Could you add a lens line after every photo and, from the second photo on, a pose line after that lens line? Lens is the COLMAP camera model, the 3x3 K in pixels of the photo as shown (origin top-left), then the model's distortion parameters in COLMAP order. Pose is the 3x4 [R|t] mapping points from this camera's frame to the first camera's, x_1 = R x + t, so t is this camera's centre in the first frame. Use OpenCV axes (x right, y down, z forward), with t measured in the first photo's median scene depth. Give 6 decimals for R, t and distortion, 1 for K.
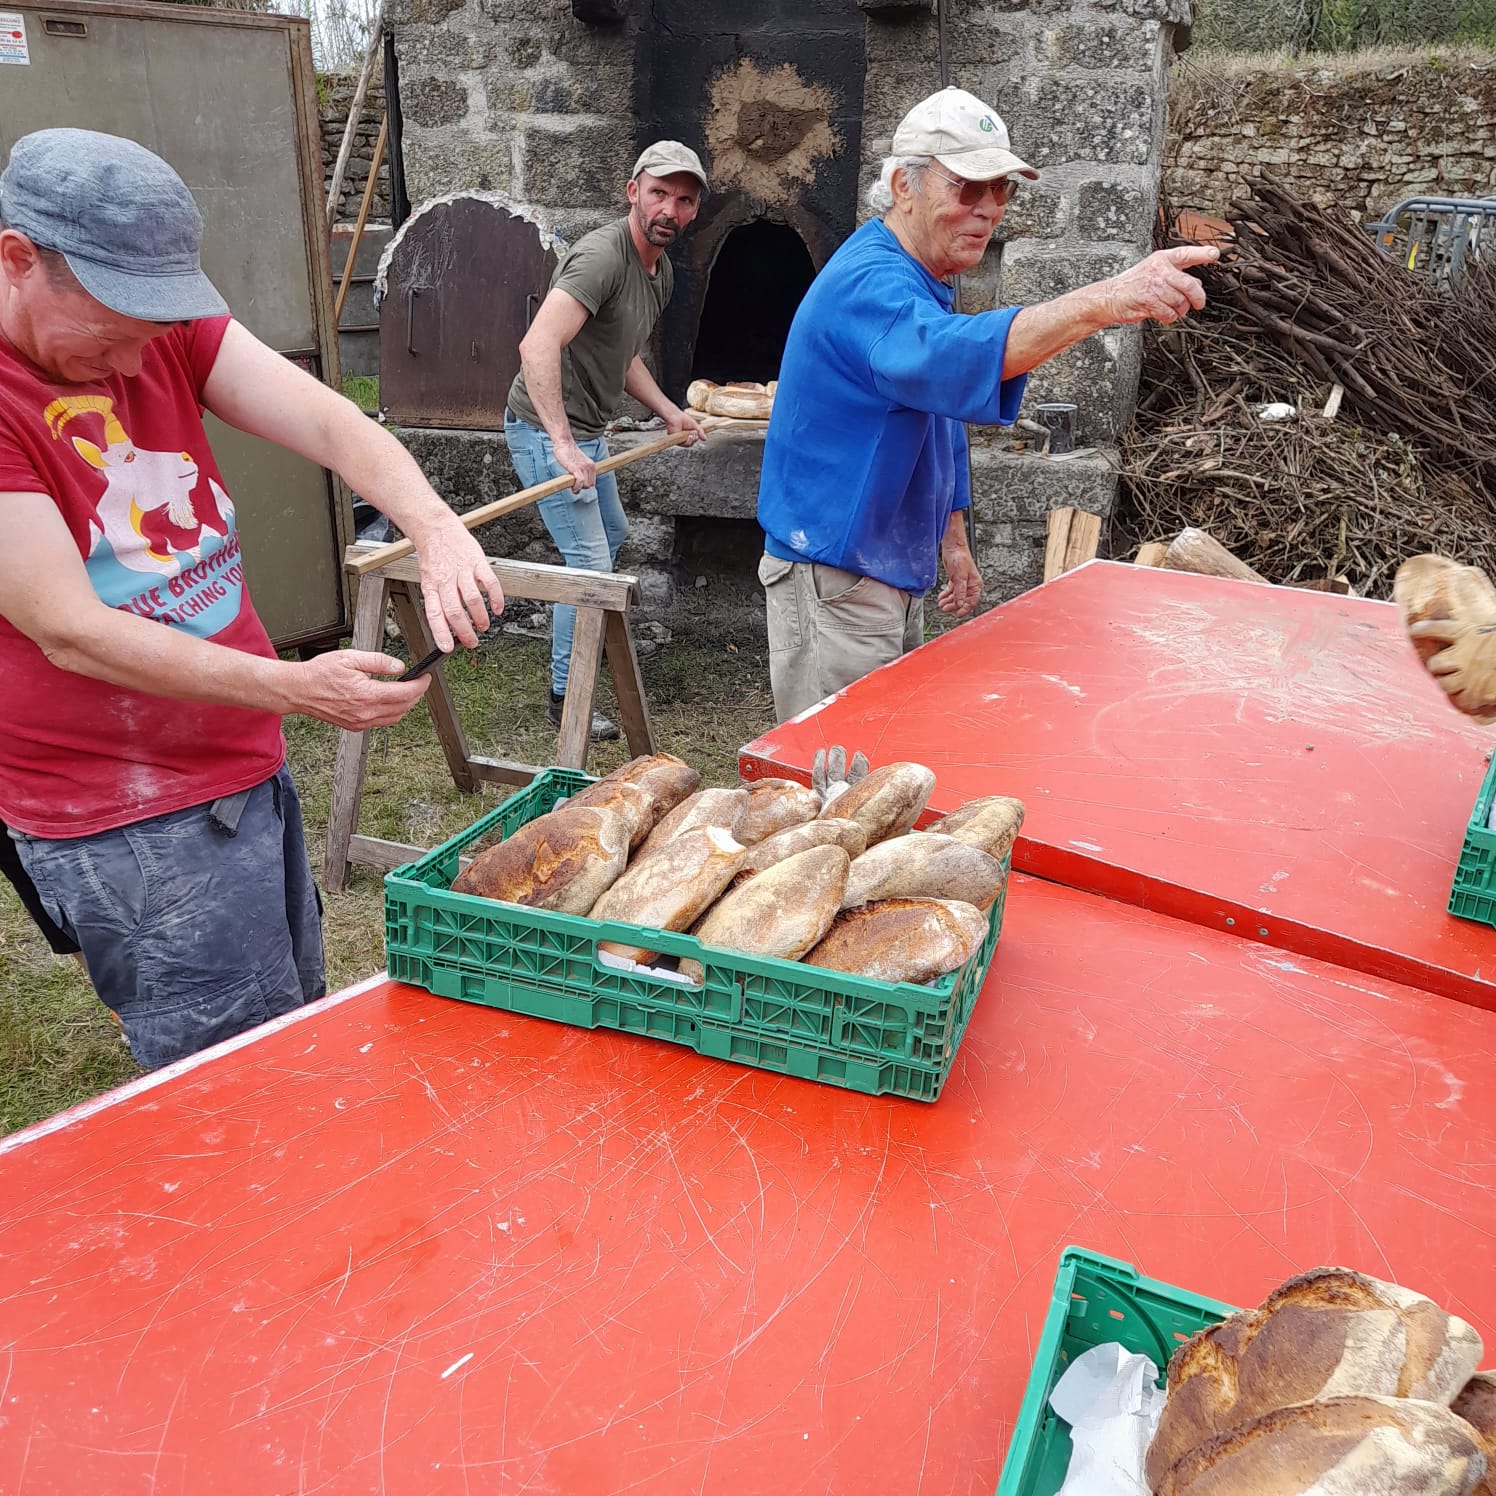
lens RADIAL K [[1517.8, 0, 731.7], [0, 1517.8, 794.0], [0, 0, 1]] dist [0.033440, 0.000000]
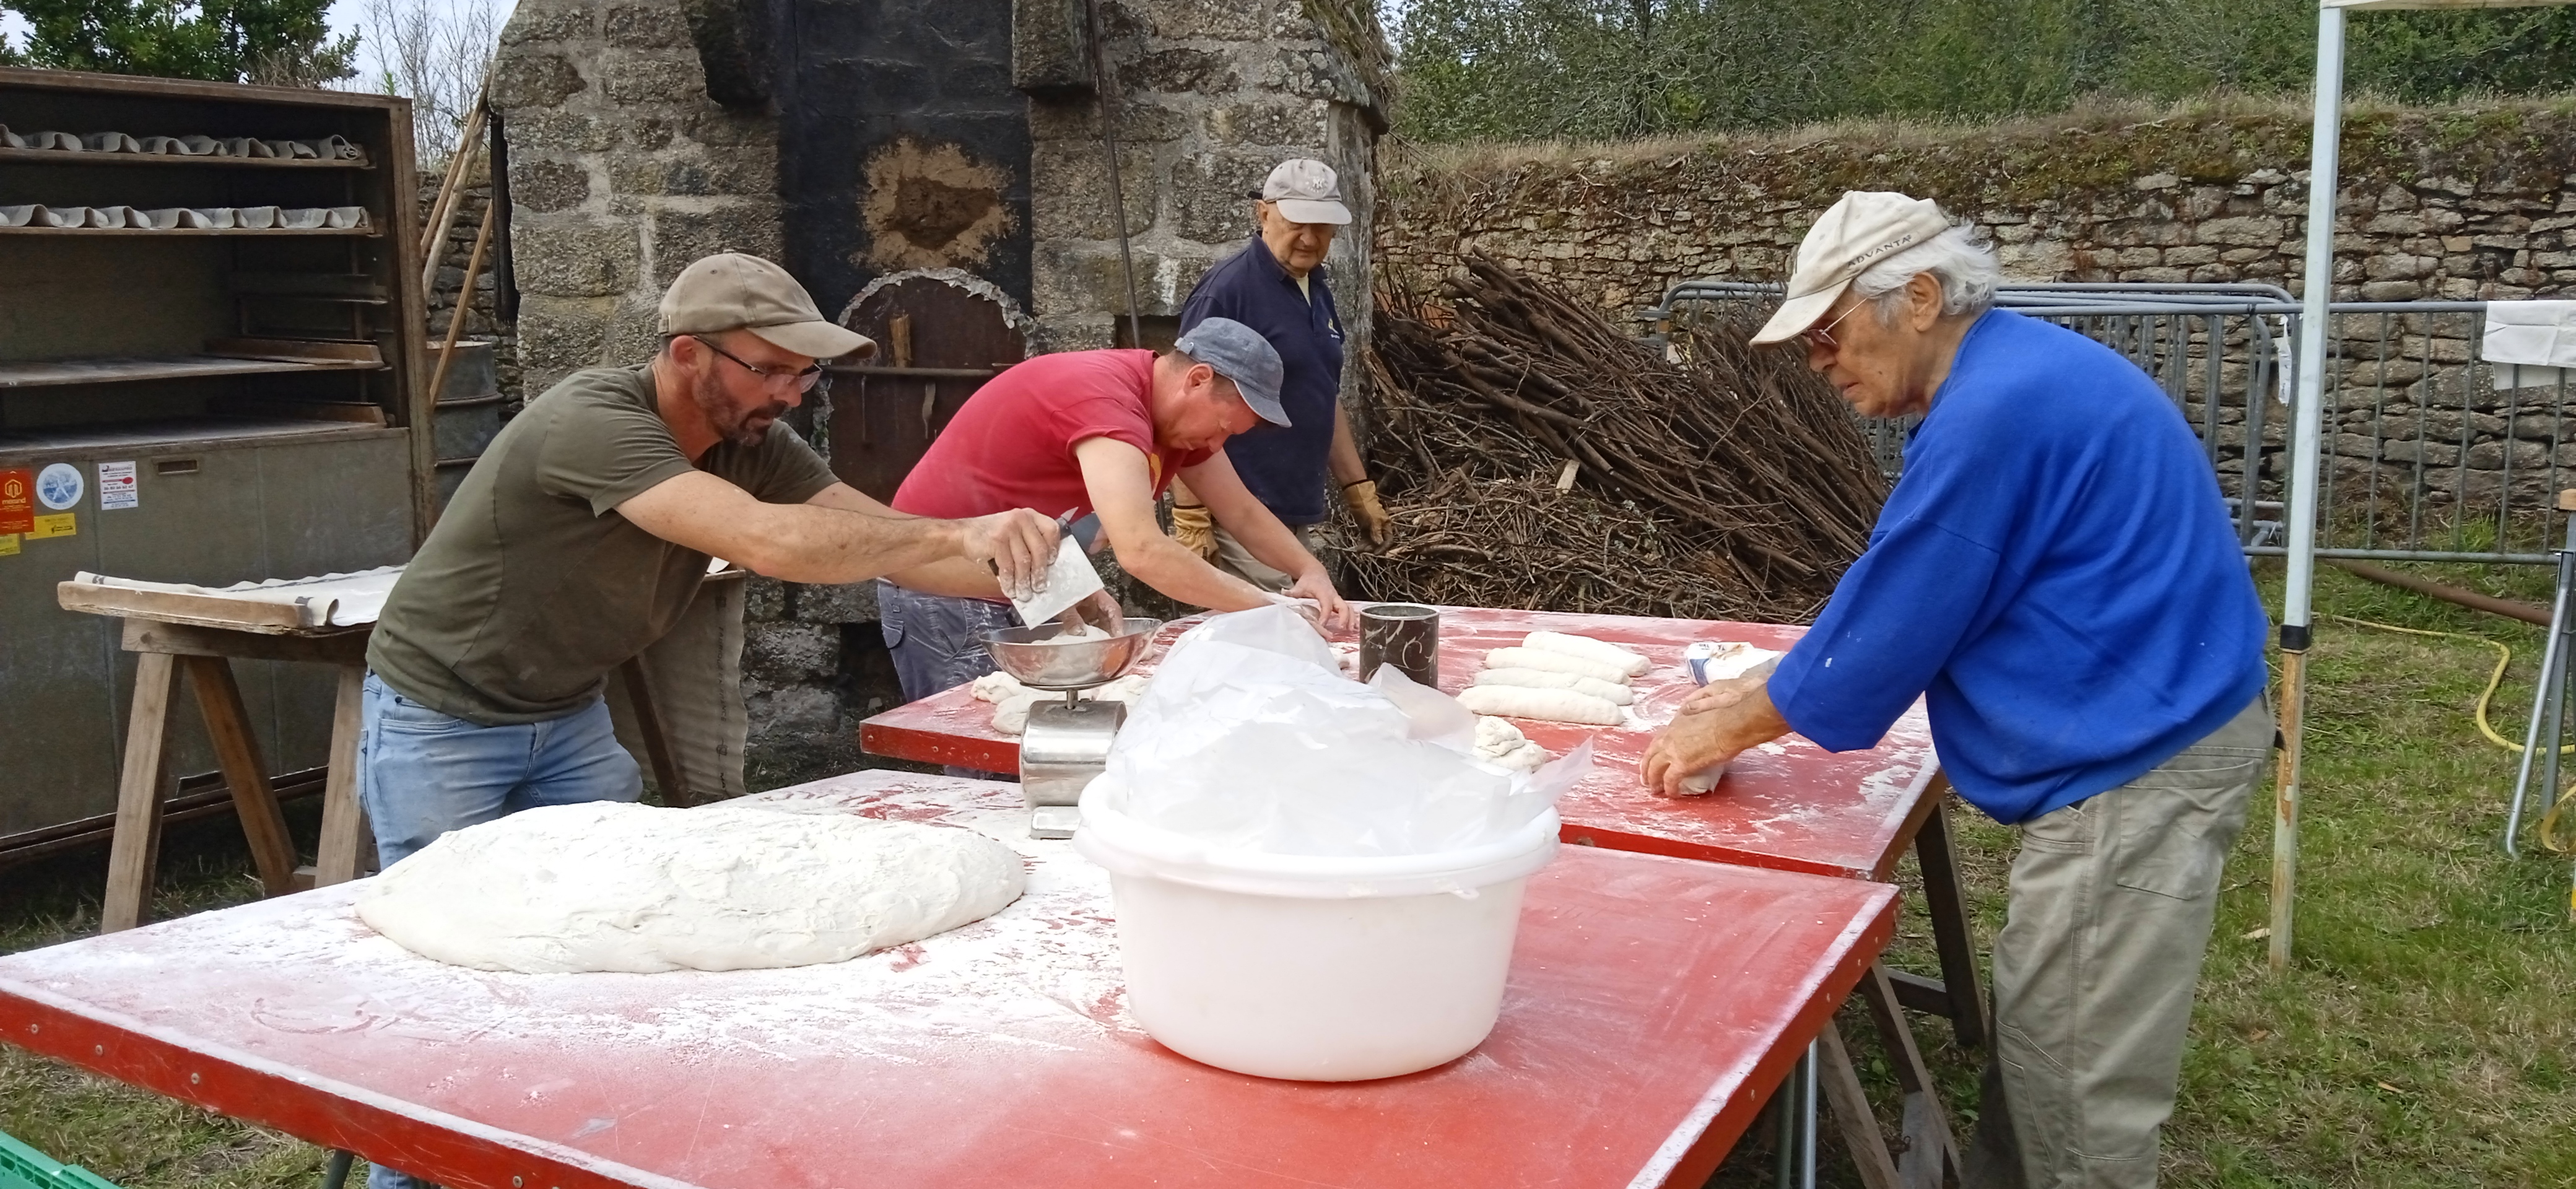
lens RADIAL K [[2160.7, 0, 1286.6], [0, 2160.7, 575.0], [0, 0, 1]] dist [0.114469, -0.157818]
pose [[0.989120, -0.040044, 0.141555, 0.040406], [0.075367, 0.964305, -0.253840, 0.121058], [-0.126338, 0.261747, 0.956832, -0.212835]]
